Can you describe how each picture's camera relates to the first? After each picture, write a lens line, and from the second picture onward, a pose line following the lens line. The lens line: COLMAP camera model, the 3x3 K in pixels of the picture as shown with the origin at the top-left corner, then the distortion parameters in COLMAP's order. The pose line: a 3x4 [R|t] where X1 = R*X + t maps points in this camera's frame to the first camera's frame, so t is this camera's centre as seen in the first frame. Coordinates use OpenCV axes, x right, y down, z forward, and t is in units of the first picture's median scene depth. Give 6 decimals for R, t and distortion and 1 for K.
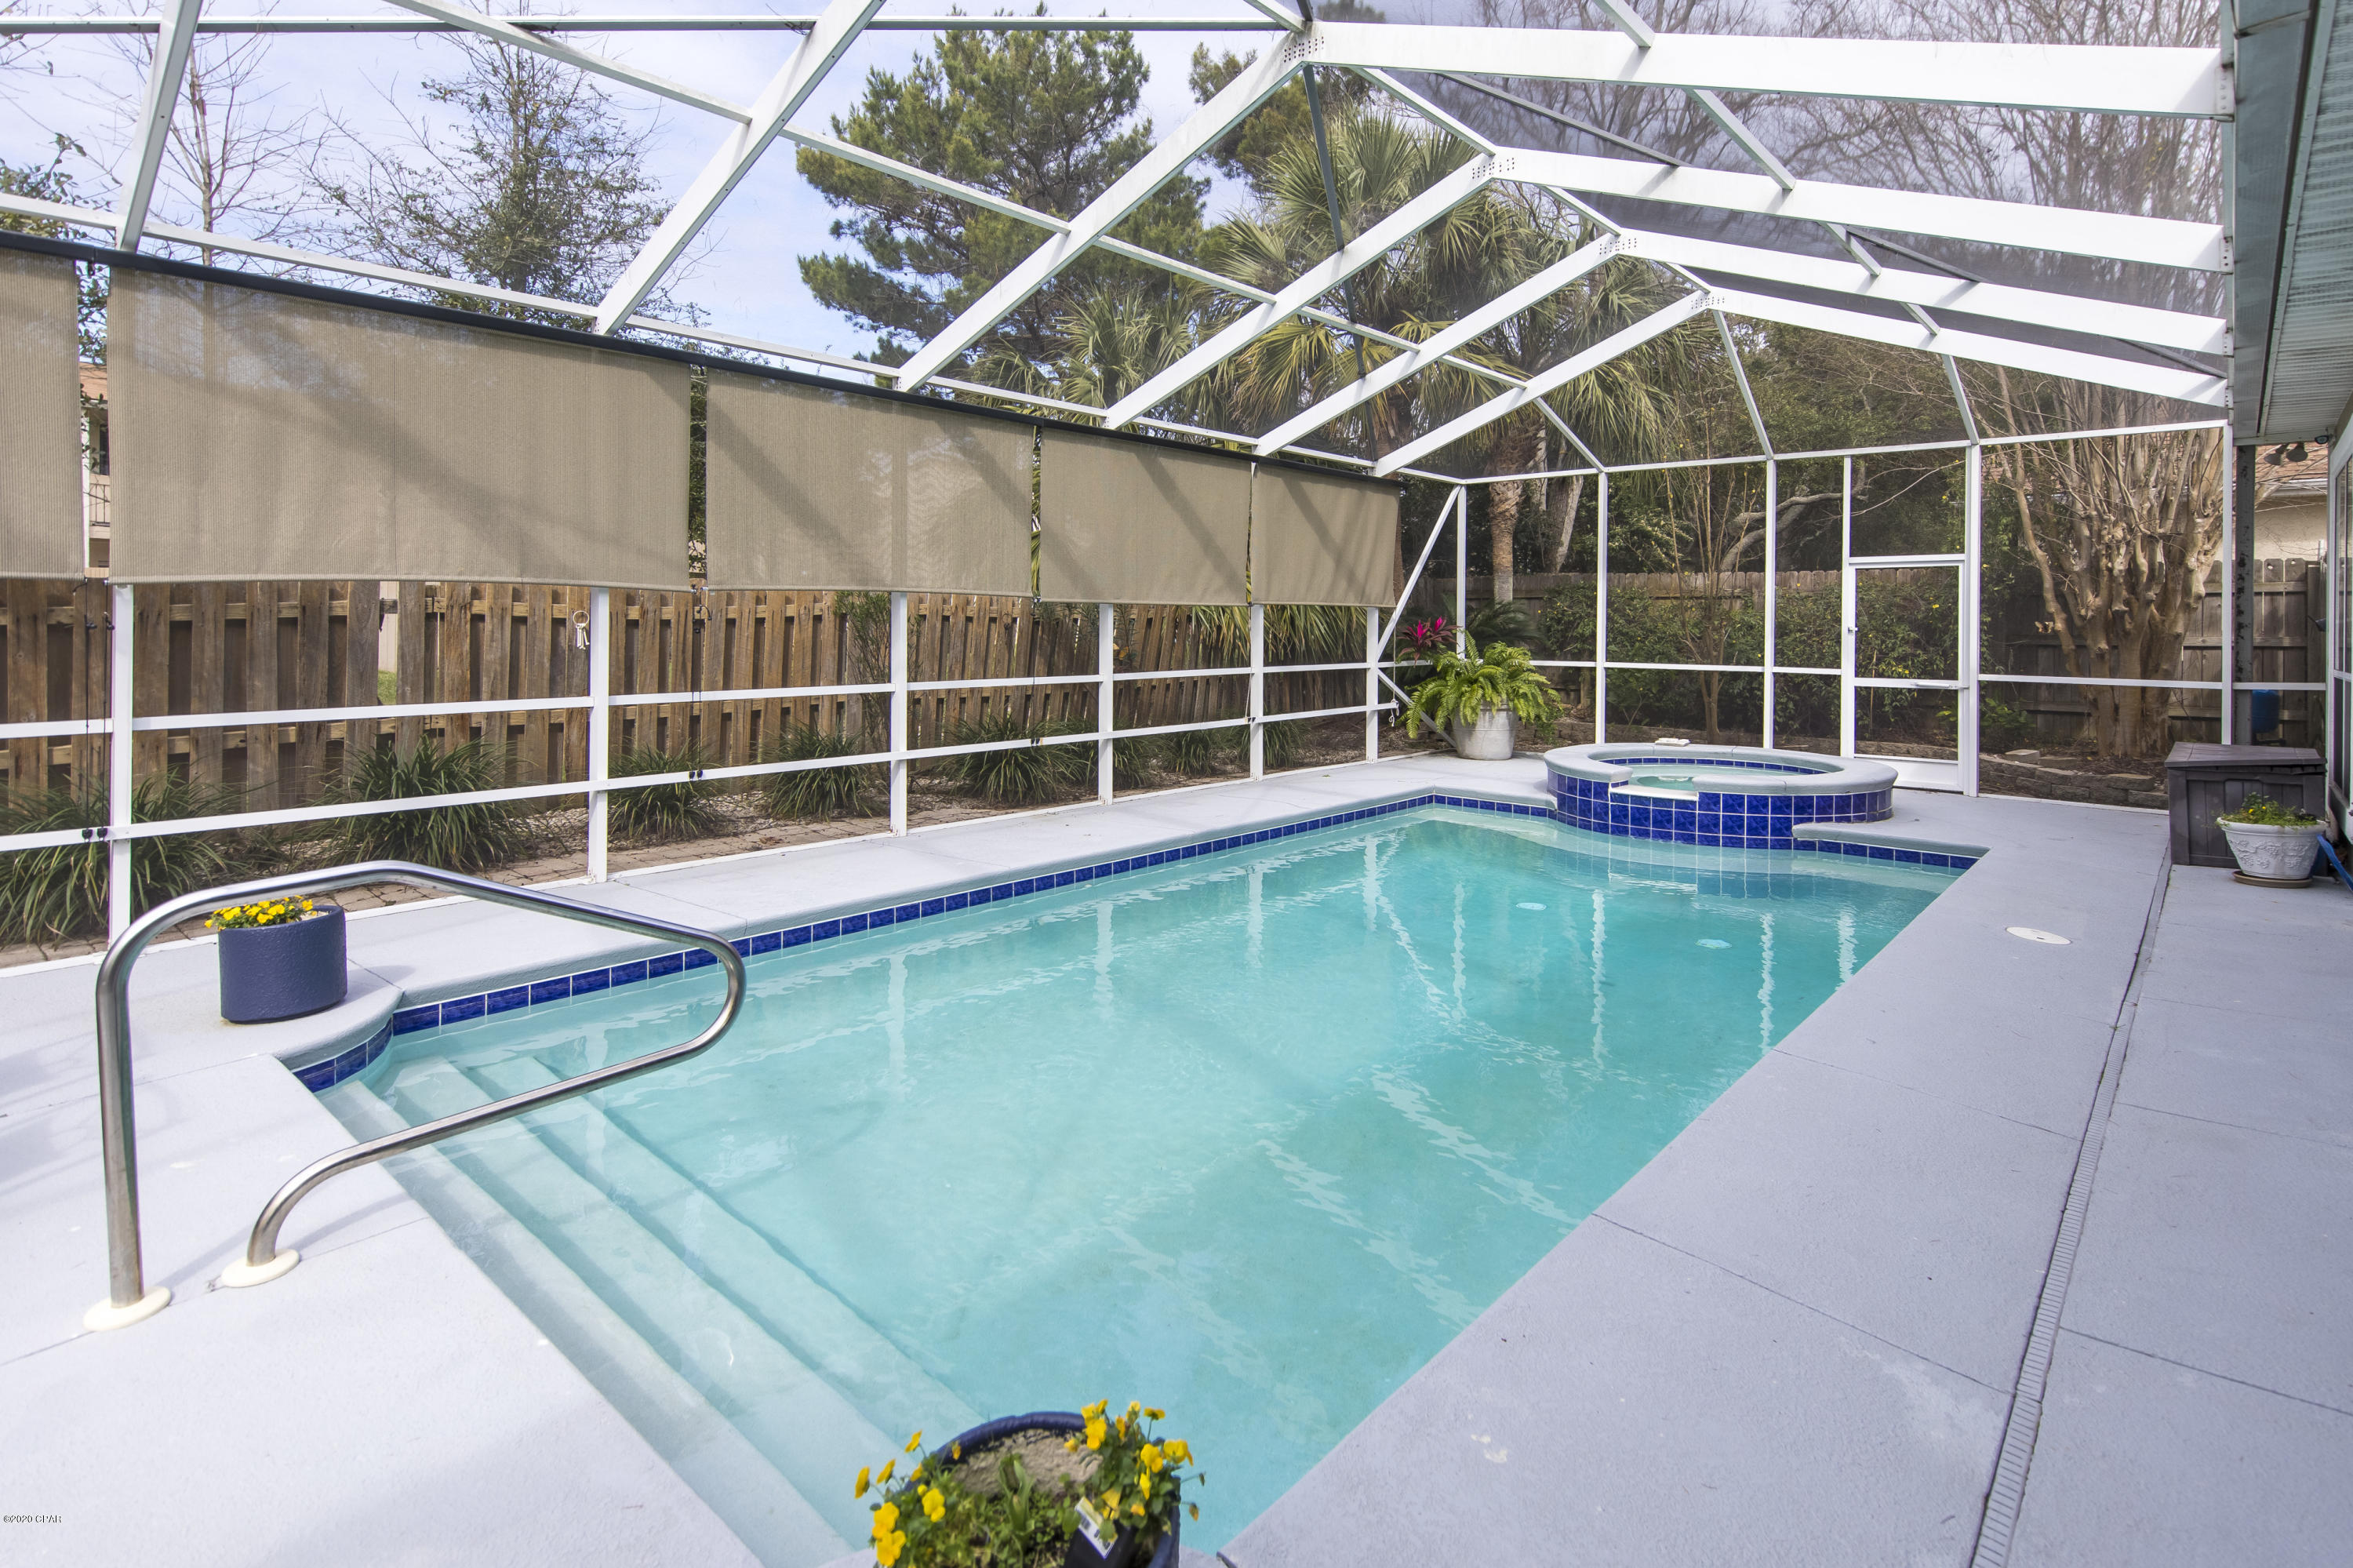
lens RADIAL K [[1142.2, 0, 1203.3], [0, 1142.2, 615.0], [0, 0, 1]] dist [0.002767, 0.001179]
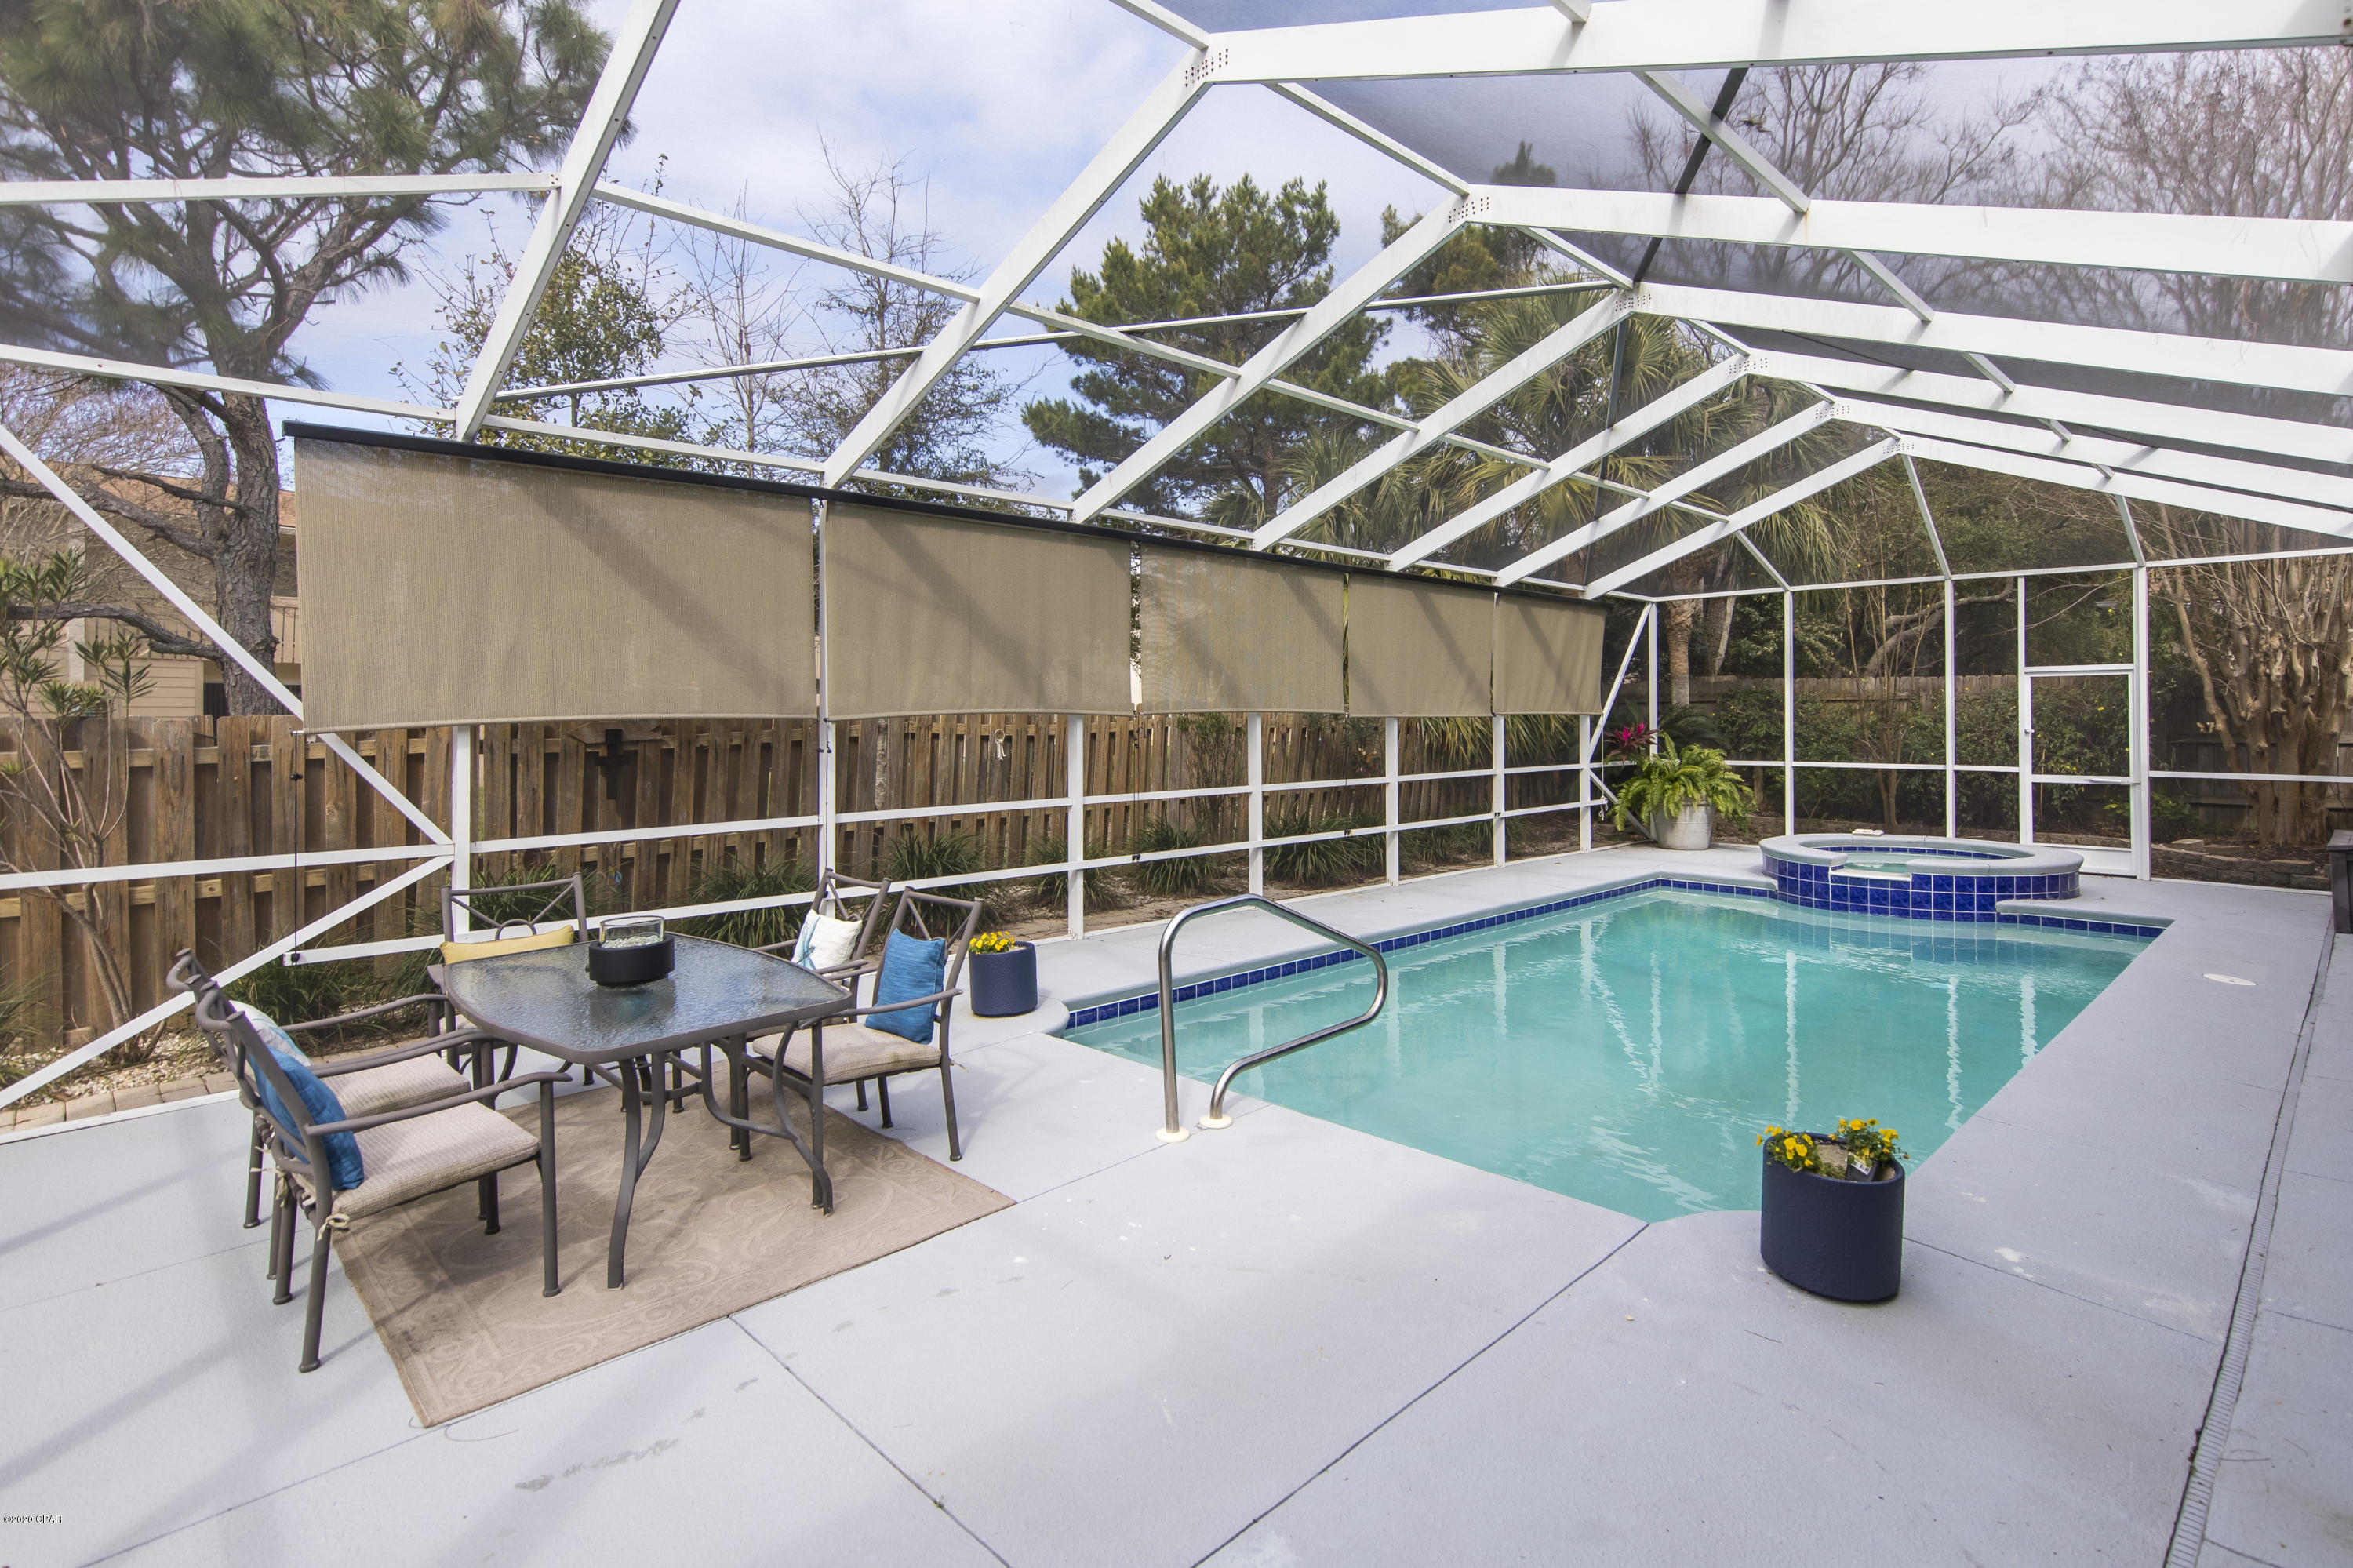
lens RADIAL K [[1142.2, 0, 1245.3], [0, 1142.2, 695.4], [0, 0, 1]] dist [0.002767, 0.001179]
pose [[0.998632, -0.010967, -0.051134, -0.142691], [0.010120, 0.999808, -0.016798, -0.011700], [0.051308, 0.016258, 0.998551, -0.160806]]
